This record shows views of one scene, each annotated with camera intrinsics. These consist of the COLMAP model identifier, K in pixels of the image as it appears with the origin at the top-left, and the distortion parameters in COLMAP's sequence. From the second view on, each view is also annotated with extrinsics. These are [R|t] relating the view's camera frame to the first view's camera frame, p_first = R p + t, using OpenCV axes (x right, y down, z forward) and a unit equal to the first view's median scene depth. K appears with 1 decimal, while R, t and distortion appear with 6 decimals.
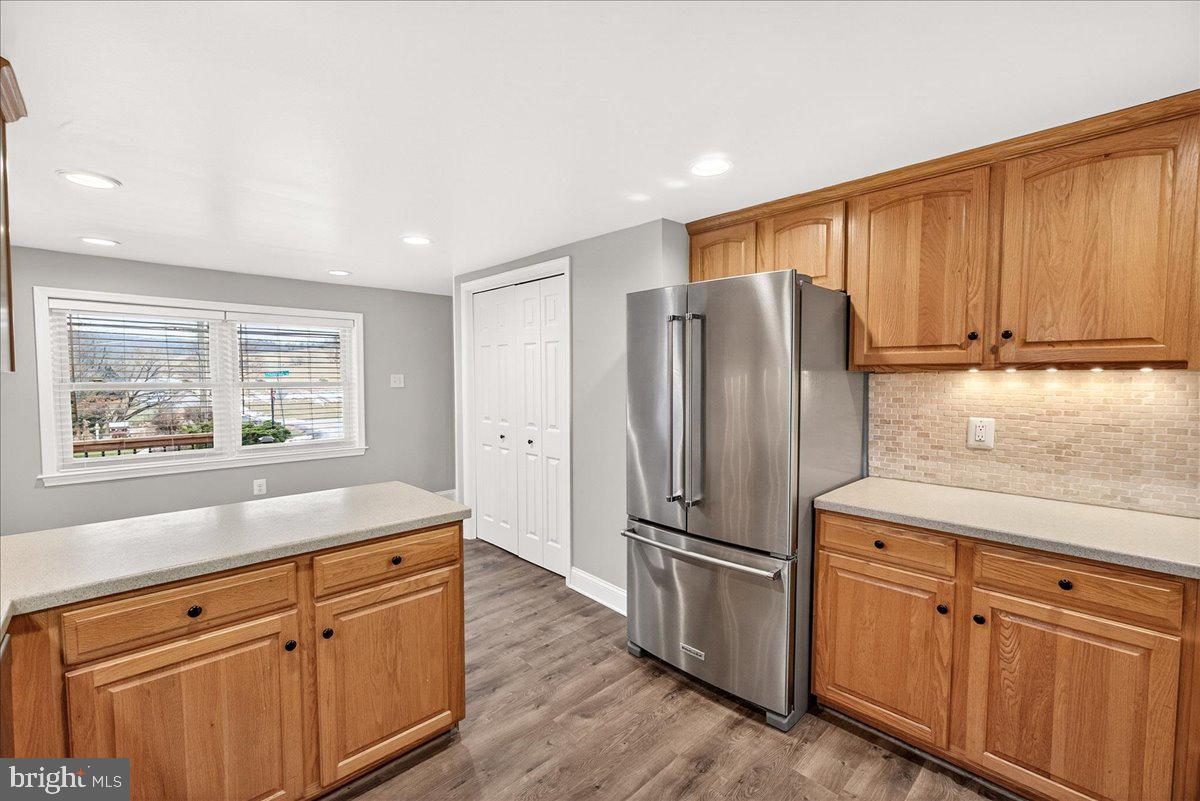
lens RADIAL K [[515.1, 0, 591.5], [0, 515.1, 403.2], [0, 0, 1]] dist [-0.000757, 0.000055]
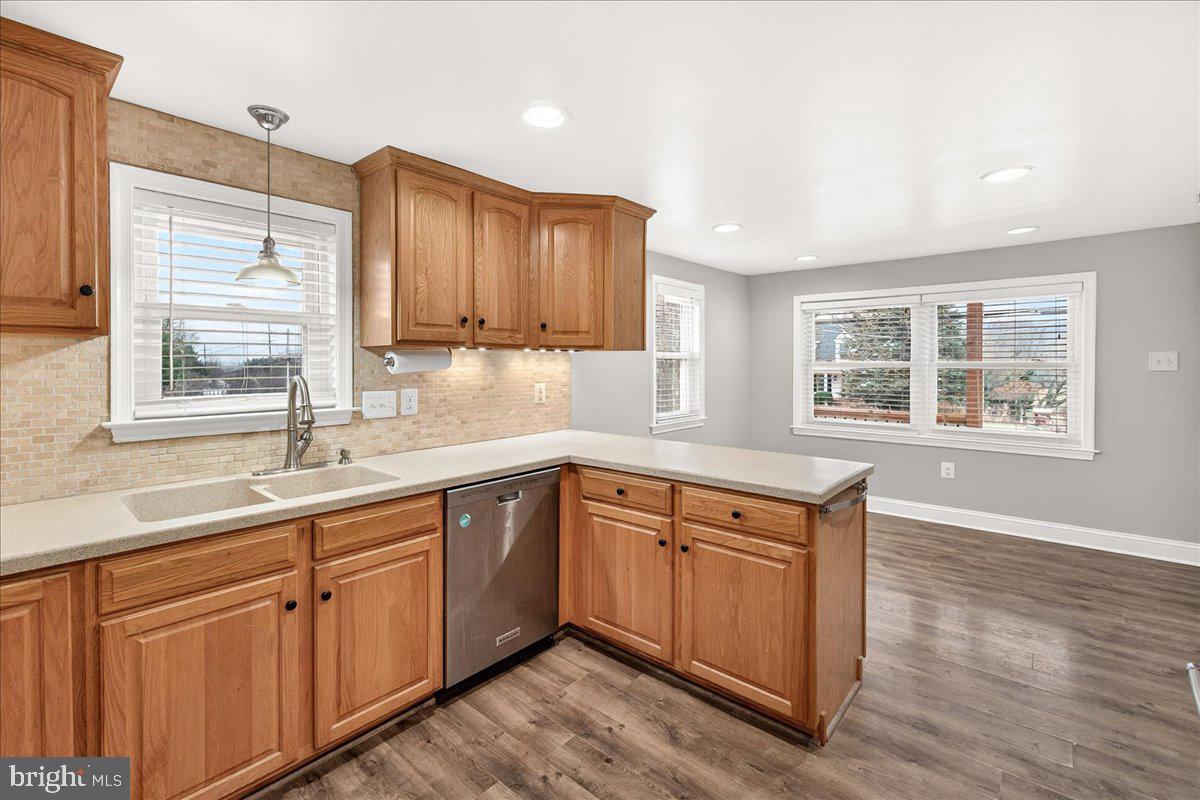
lens RADIAL K [[524.1, 0, 586.0], [0, 524.1, 364.9], [0, 0, 1]] dist [-0.002081, -0.000131]
pose [[0.085081, 0.002345, -0.996371, 0.627542], [-0.051478, 0.998672, -0.002046, 0.004642], [0.995043, 0.051465, 0.085089, 0.508150]]
